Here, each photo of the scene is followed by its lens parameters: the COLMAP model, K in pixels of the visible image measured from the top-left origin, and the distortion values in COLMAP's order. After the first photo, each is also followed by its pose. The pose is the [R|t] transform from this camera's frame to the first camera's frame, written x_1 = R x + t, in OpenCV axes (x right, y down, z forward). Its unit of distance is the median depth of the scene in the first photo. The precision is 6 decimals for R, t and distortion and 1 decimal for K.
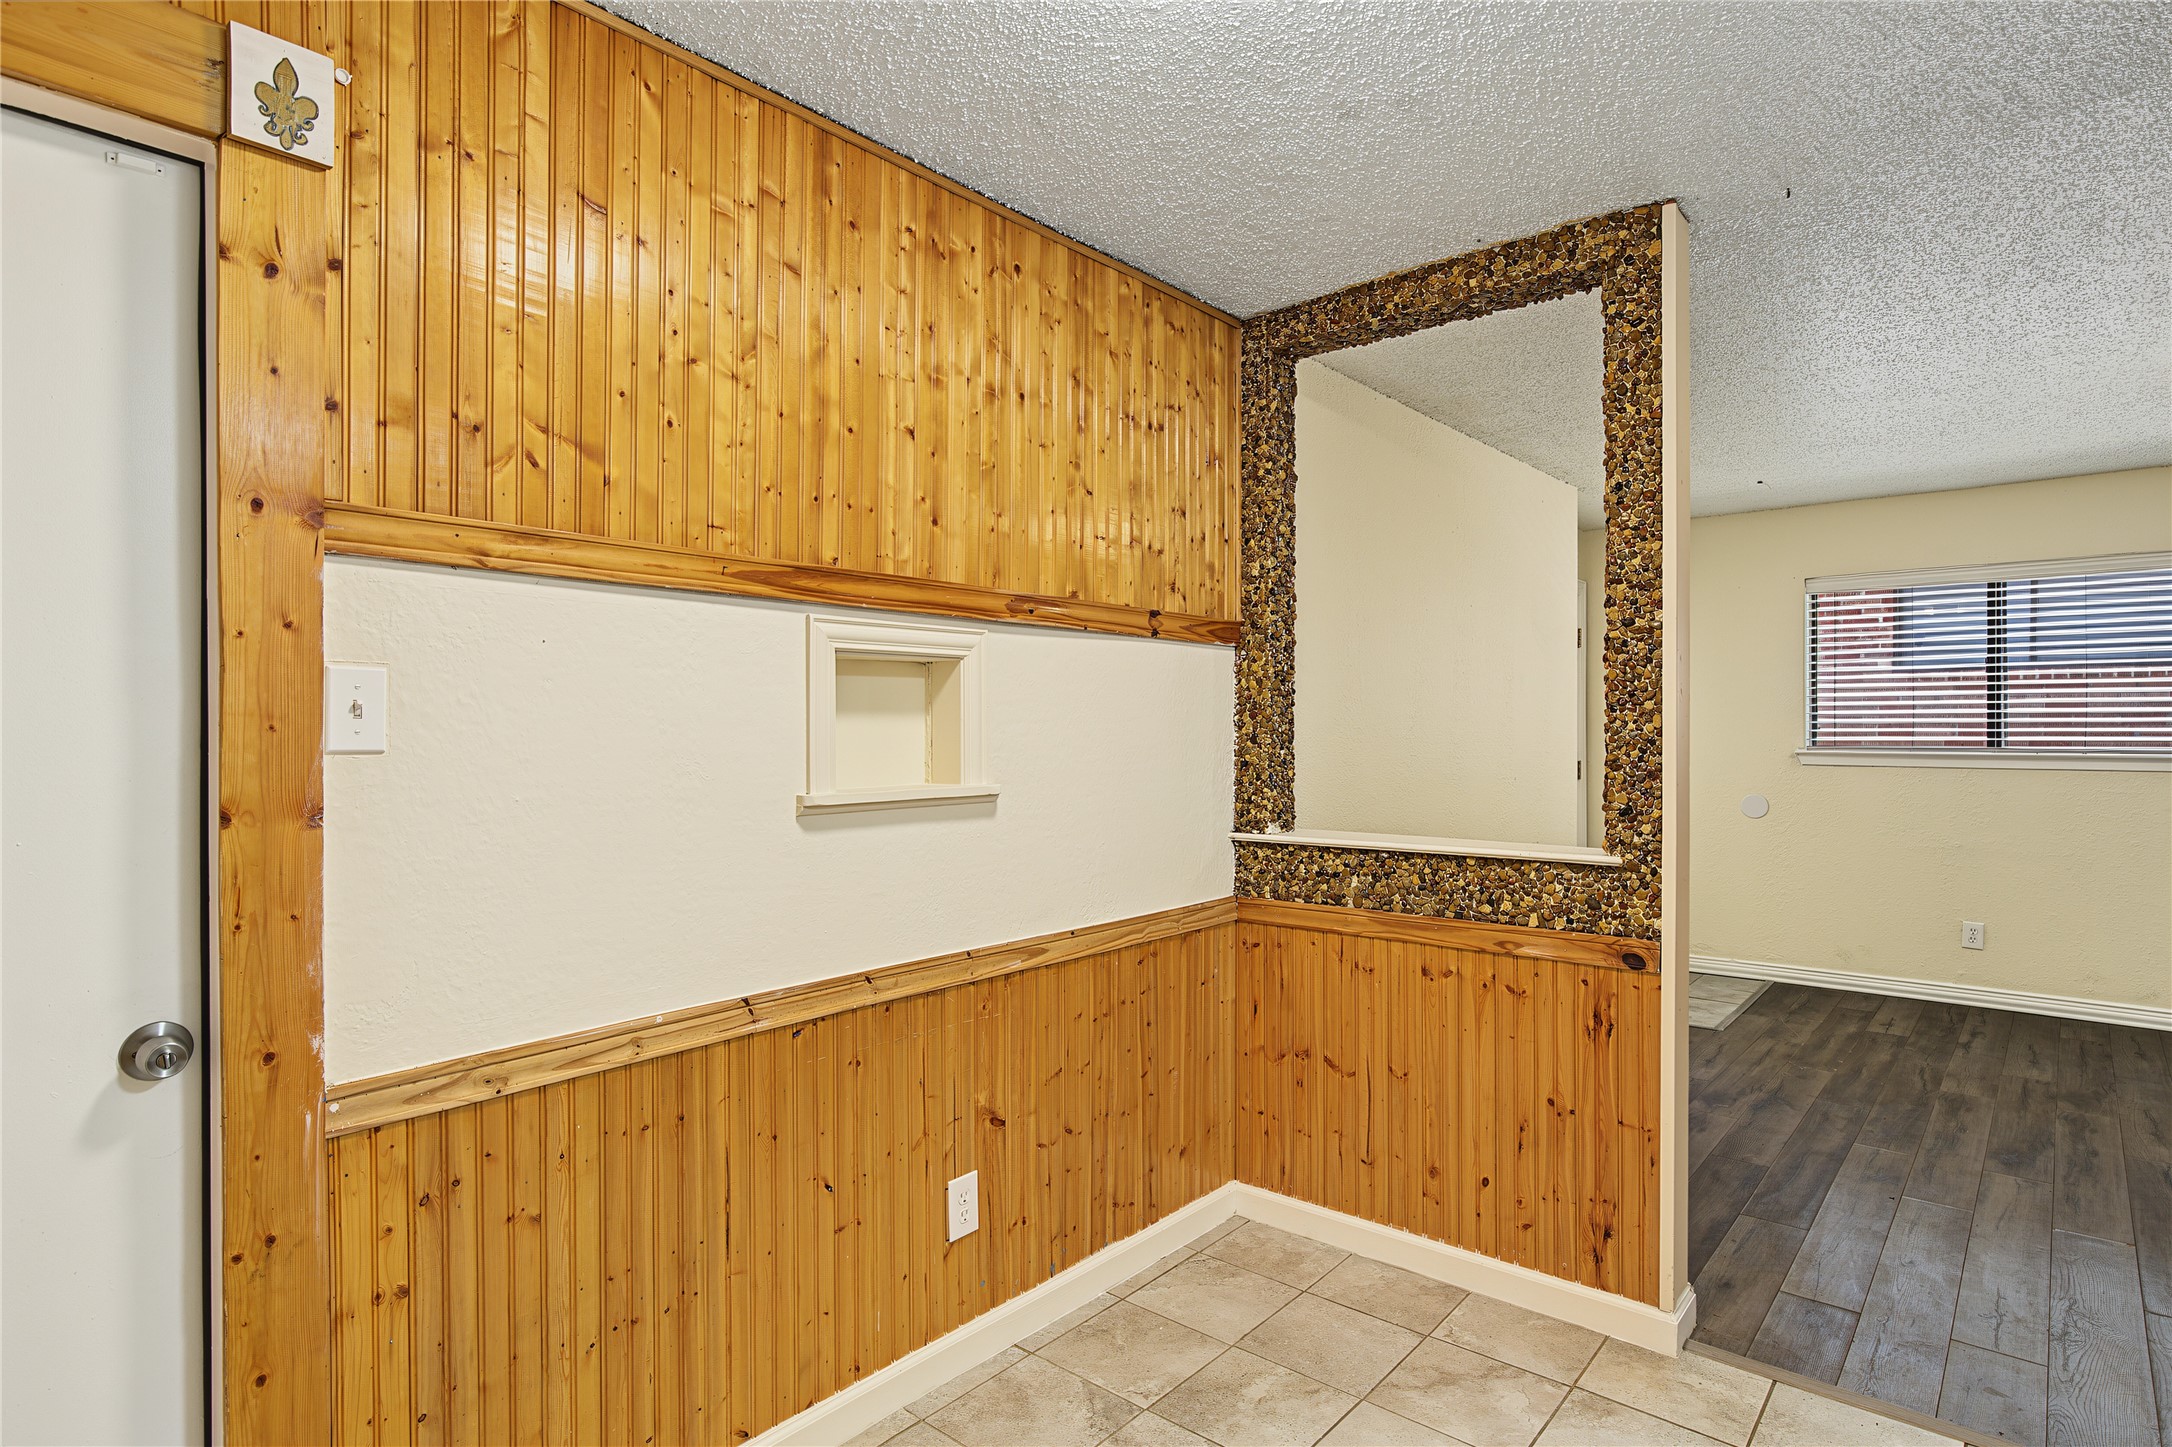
lens RADIAL K [[1123.1, 0, 1102.1], [0, 1123.1, 727.9], [0, 0, 1]] dist [-0.010425, 0.003591]
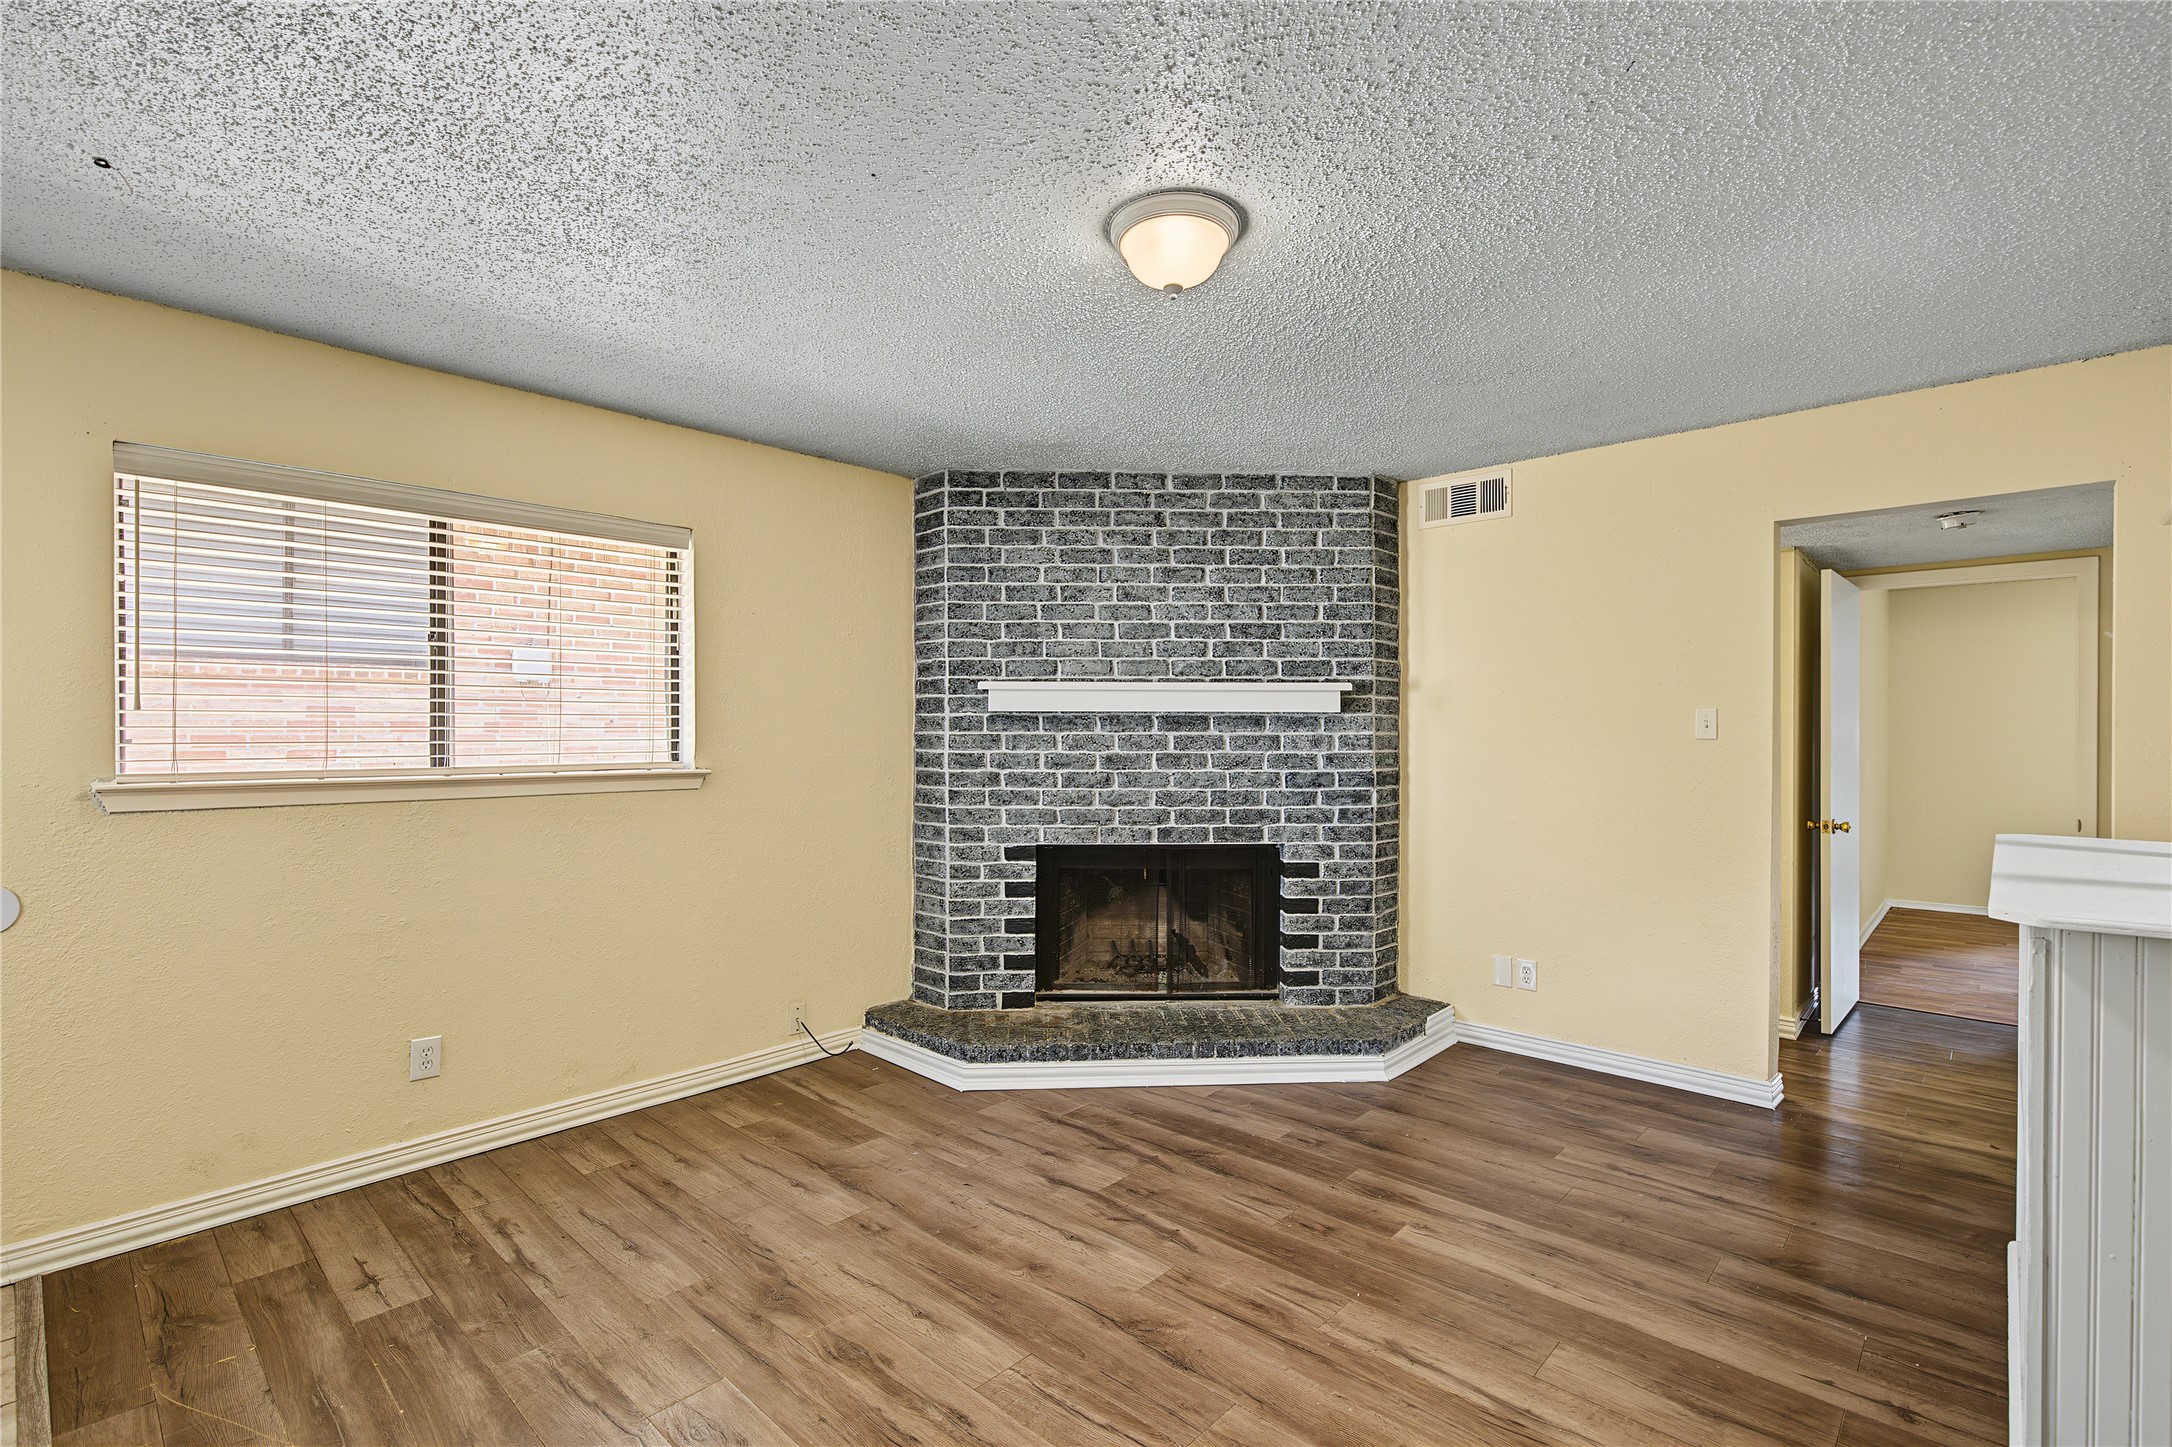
lens RADIAL K [[991.6, 0, 1092.7], [0, 991.6, 734.1], [0, 0, 1]] dist [0.008446, -0.003859]
pose [[0.034082, 0.000758, 0.999419, 0.462946], [0.000354, 1.000000, -0.000770, -0.002485], [-0.999419, 0.000380, 0.034082, 1.261482]]
